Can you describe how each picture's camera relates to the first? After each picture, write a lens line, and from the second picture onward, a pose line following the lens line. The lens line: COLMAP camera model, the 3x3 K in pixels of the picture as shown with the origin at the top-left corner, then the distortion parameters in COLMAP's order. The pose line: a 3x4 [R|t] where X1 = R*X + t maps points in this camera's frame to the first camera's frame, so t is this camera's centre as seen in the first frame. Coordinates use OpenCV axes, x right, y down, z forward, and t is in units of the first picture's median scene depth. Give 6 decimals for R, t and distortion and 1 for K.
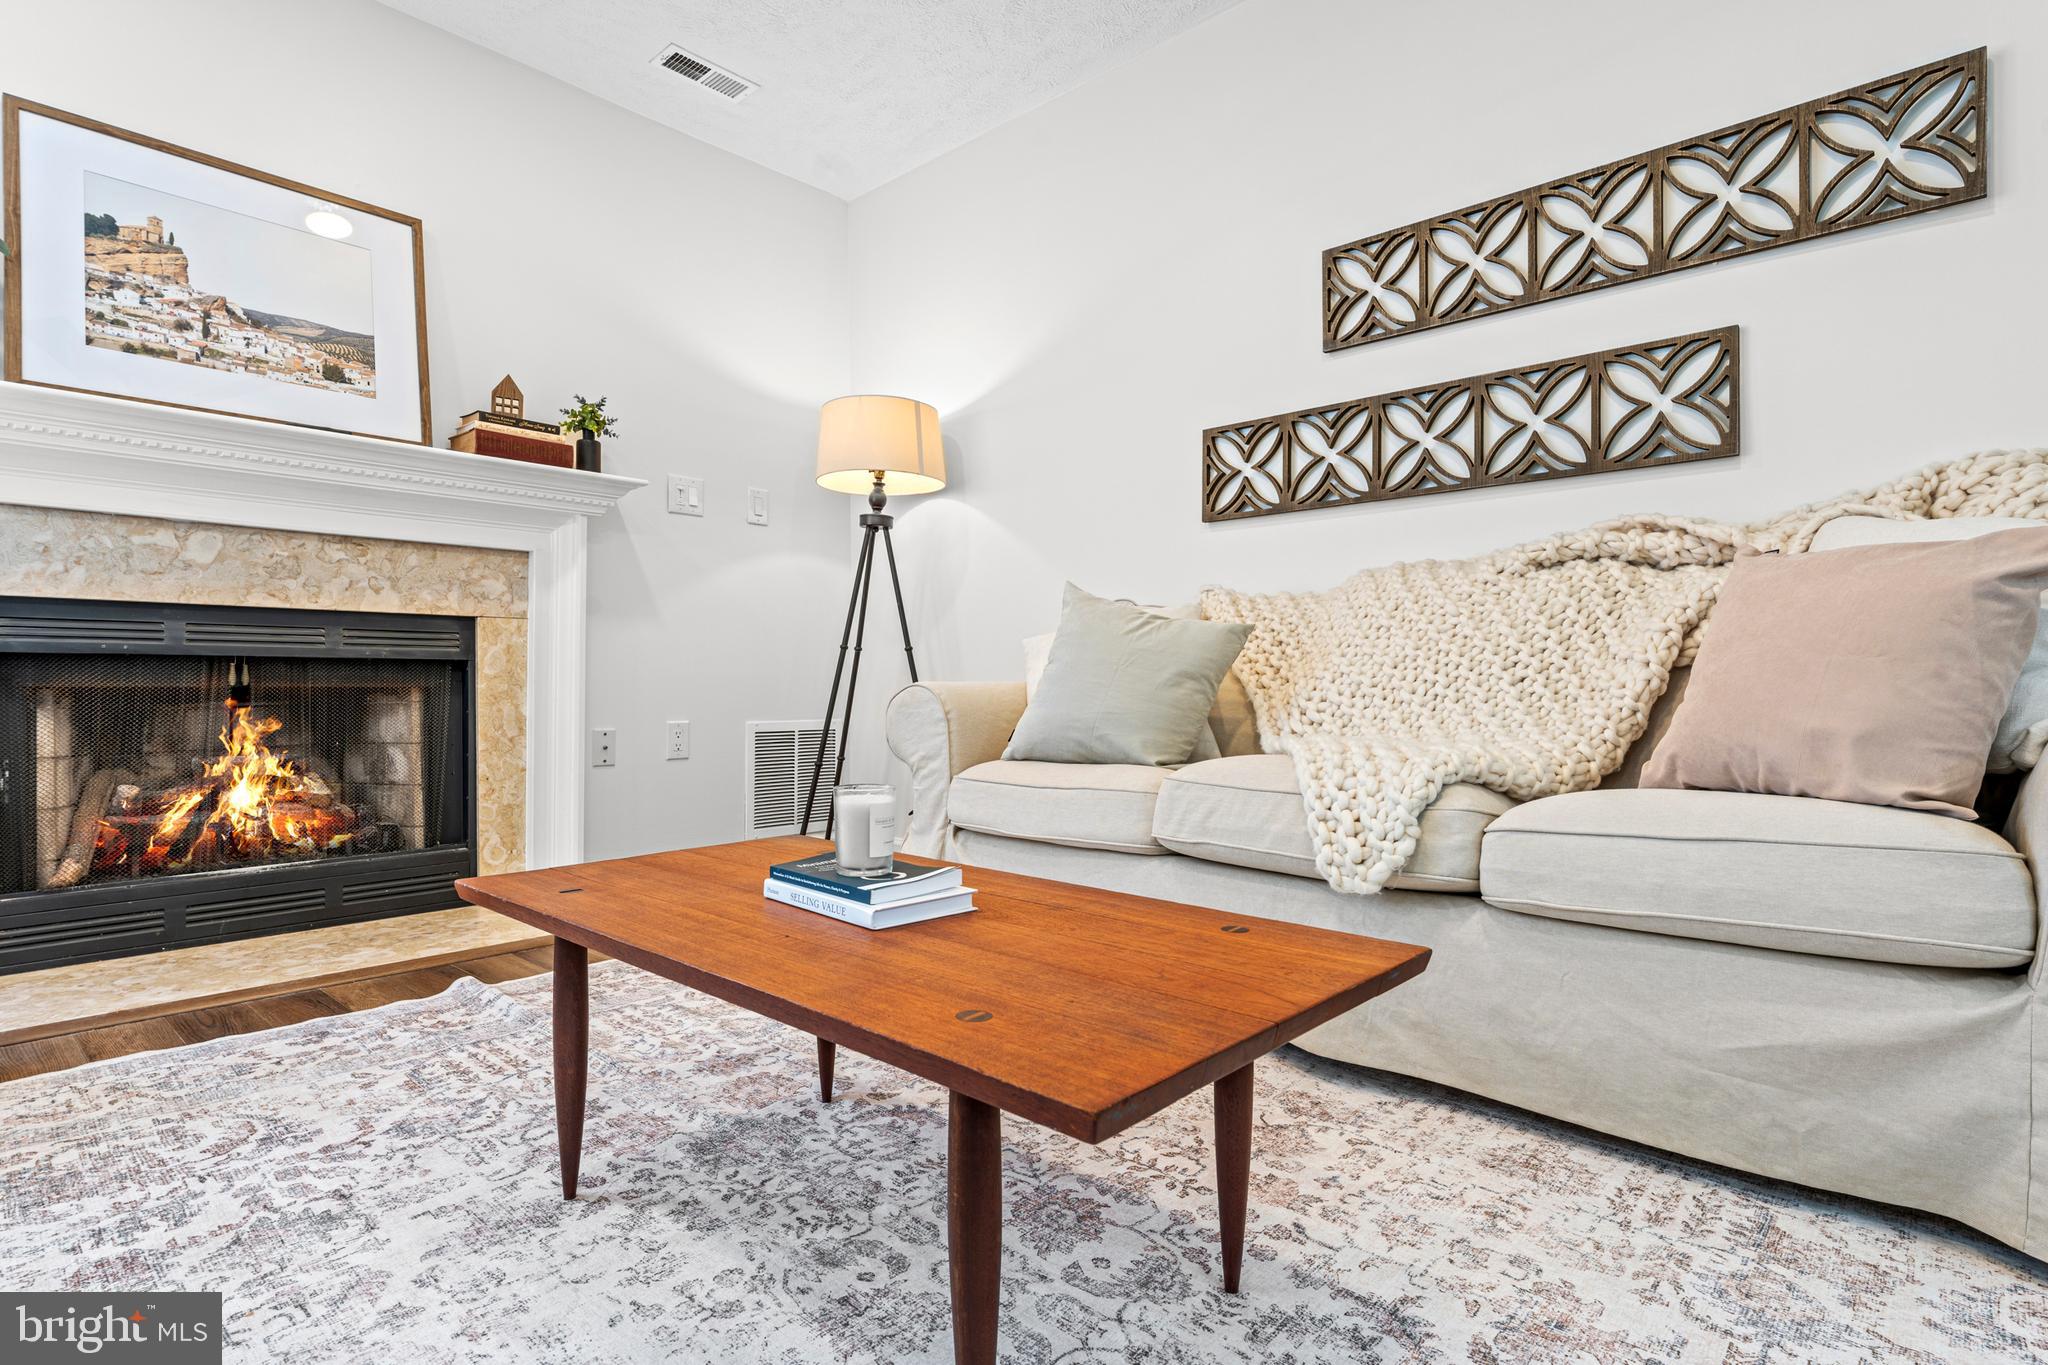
lens RADIAL K [[1020.8, 0, 1019.3], [0, 1020.8, 688.9], [0, 0, 1]] dist [-0.003143, 0.001123]
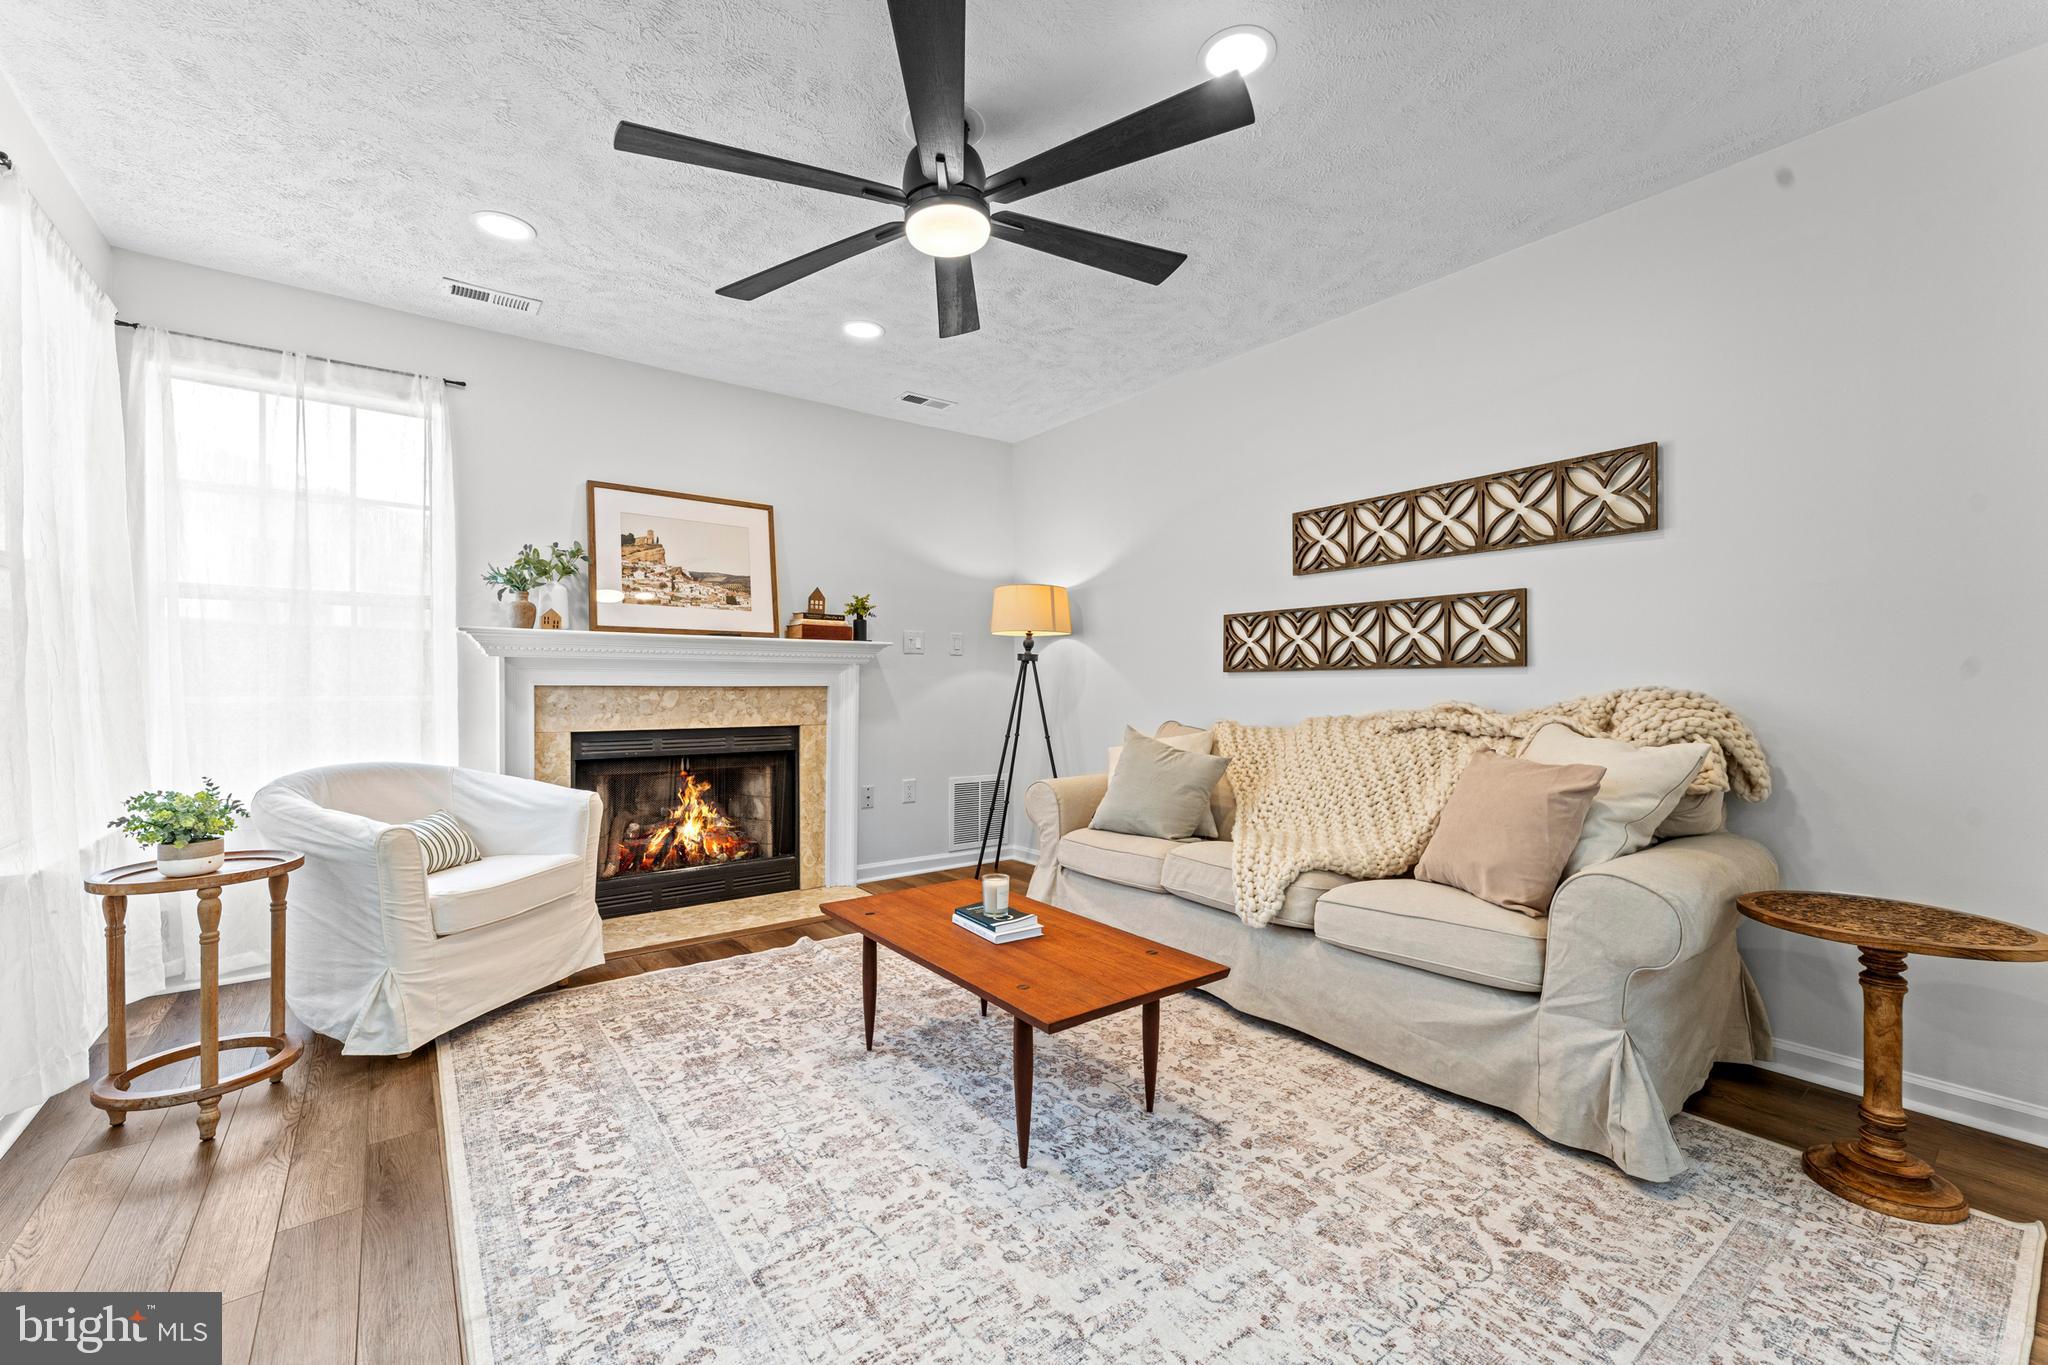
lens RADIAL K [[824.0, 0, 1017.8], [0, 824.0, 687.0], [0, 0, 1]] dist [-0.000702, -0.000140]
pose [[0.983148, 0.000241, -0.182813, 0.135941], [-0.000879, 0.999994, -0.003414, -0.187736], [0.182811, 0.003517, 0.983142, -0.463111]]
